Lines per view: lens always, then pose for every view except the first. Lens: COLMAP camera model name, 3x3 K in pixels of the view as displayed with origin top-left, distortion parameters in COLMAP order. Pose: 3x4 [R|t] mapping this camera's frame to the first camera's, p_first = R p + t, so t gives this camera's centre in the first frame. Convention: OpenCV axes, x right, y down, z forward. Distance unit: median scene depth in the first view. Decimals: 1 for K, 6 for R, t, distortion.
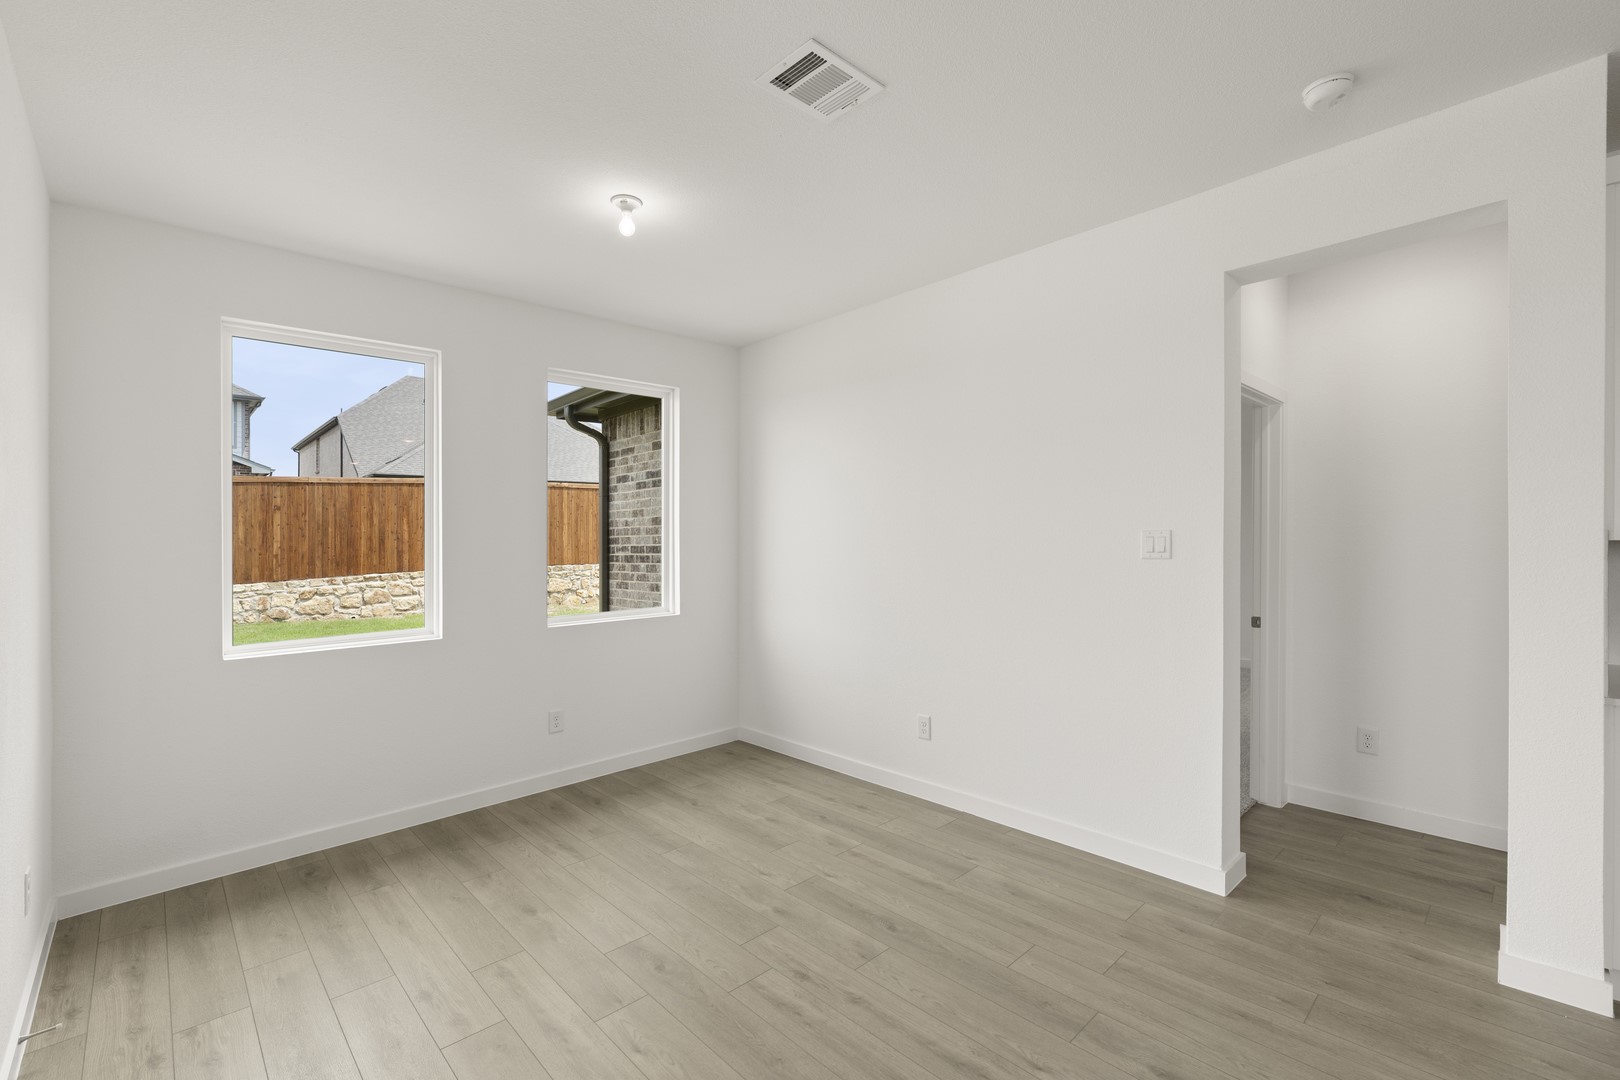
lens RADIAL K [[732.2, 0, 812.2], [0, 732.2, 538.7], [0, 0, 1]] dist [0.003135, 0.000576]
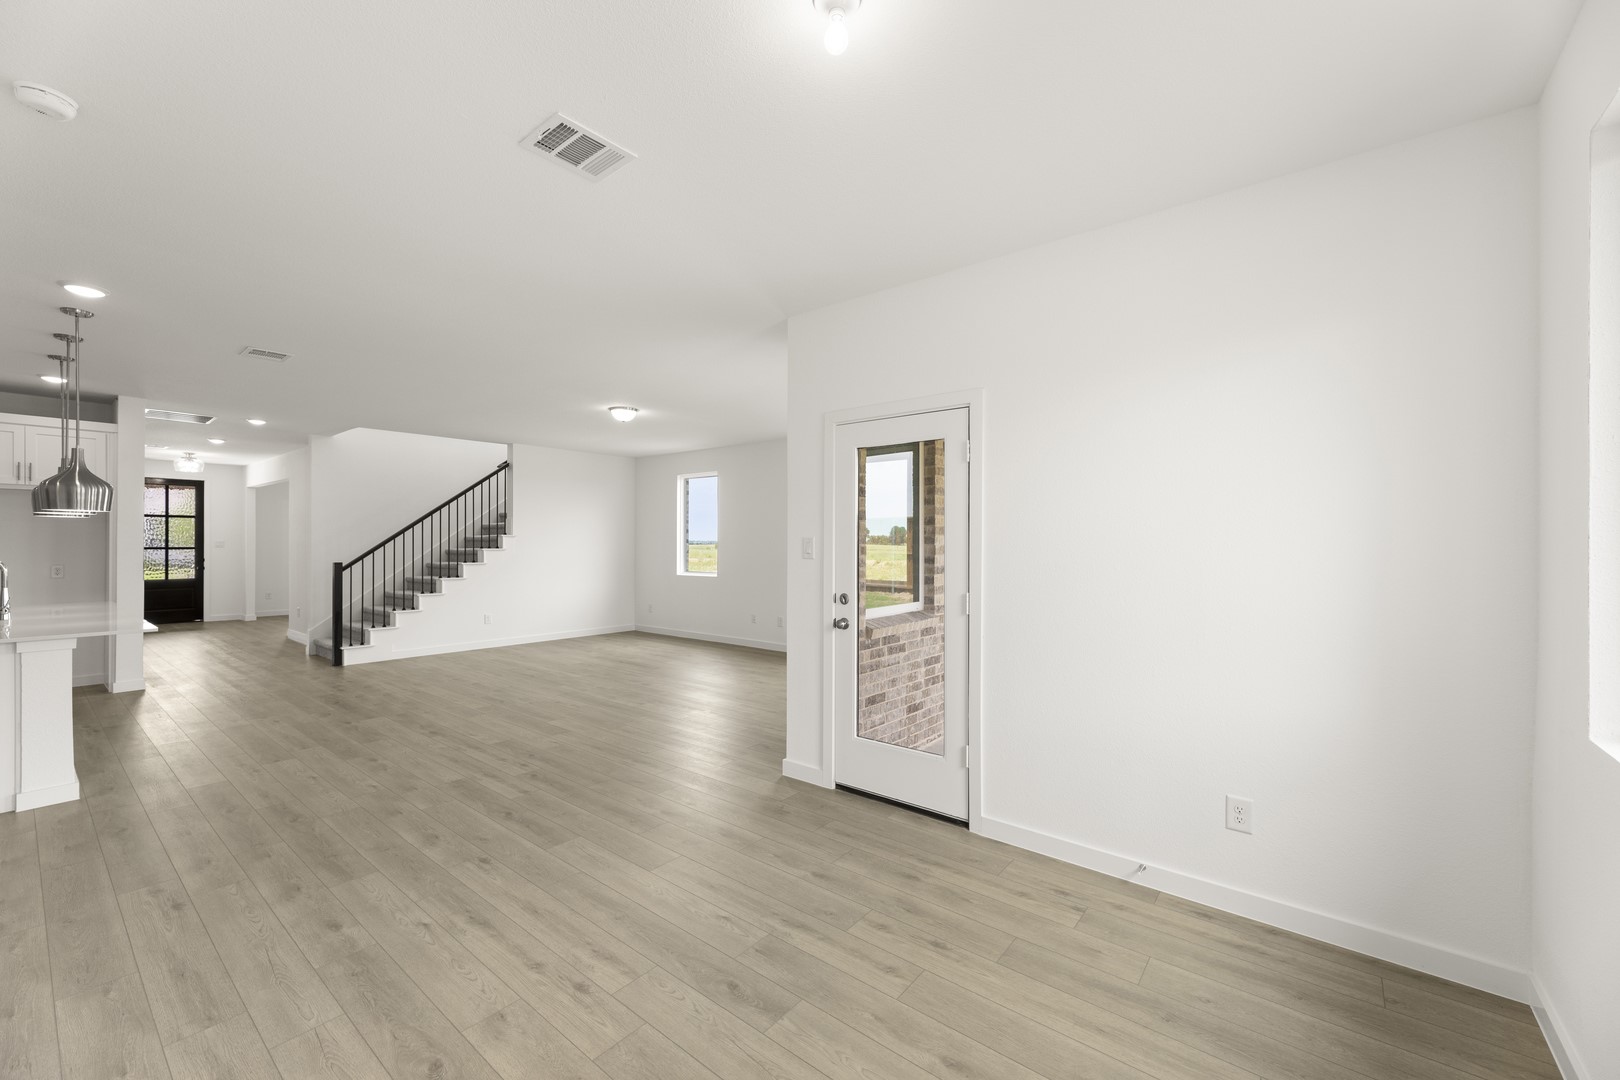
lens RADIAL K [[638.3, 0, 809.8], [0, 638.3, 543.4], [0, 0, 1]] dist [-0.011790, 0.000104]
pose [[-0.988830, 0.014906, -0.148303, -0.204298], [0.014475, 0.999887, 0.003980, 0.008483], [0.148345, 0.001789, -0.988934, 1.936049]]
